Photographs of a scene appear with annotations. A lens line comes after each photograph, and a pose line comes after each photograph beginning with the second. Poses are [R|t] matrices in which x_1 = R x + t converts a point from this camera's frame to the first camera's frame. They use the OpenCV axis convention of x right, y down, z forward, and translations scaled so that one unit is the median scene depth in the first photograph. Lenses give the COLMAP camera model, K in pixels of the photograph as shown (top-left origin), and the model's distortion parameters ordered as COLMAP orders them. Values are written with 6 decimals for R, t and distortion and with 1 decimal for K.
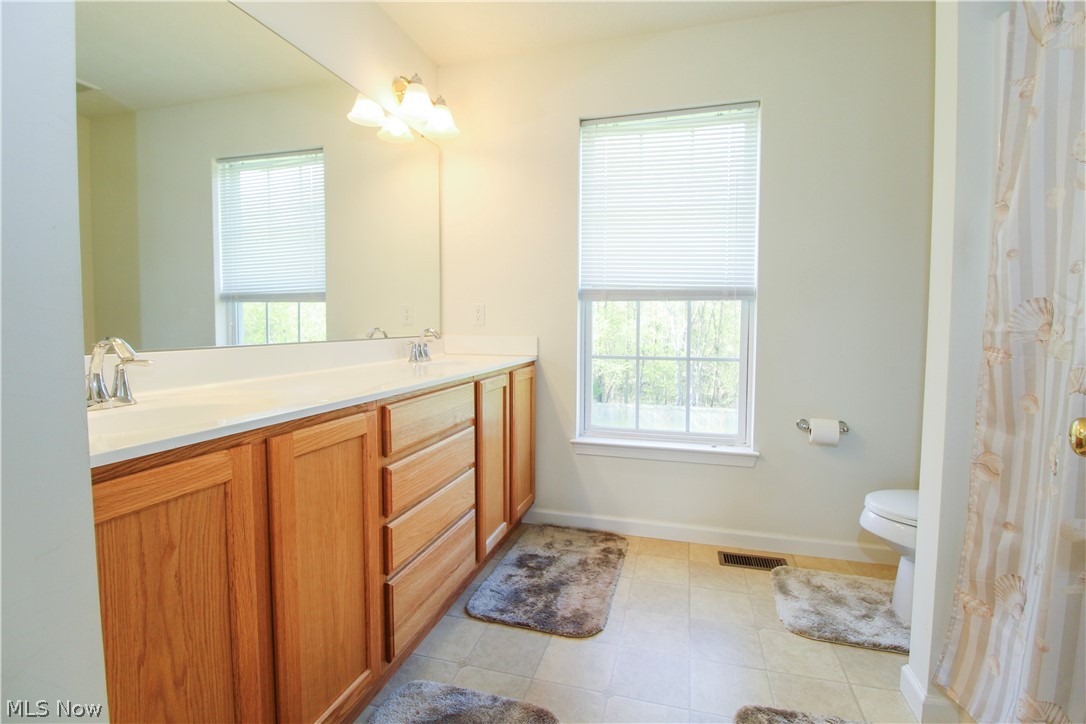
lens RADIAL K [[508.5, 0, 539.1], [0, 508.5, 355.3], [0, 0, 1]] dist [-0.003903, -0.009898]
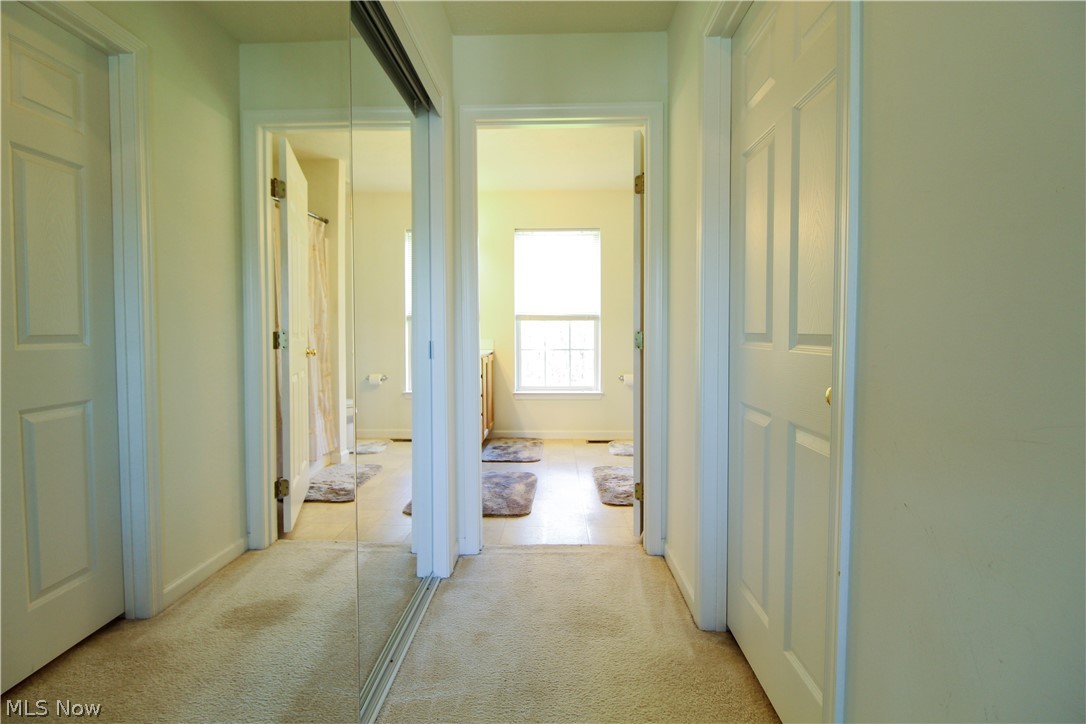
lens RADIAL K [[508.5, 0, 543.0], [0, 508.5, 357.4], [0, 0, 1]] dist [-0.003903, -0.009898]
pose [[0.963520, -0.019232, 0.266943, -0.363582], [0.021038, 0.999771, -0.003905, 0.046435], [-0.266806, 0.009378, 0.963705, -0.958387]]
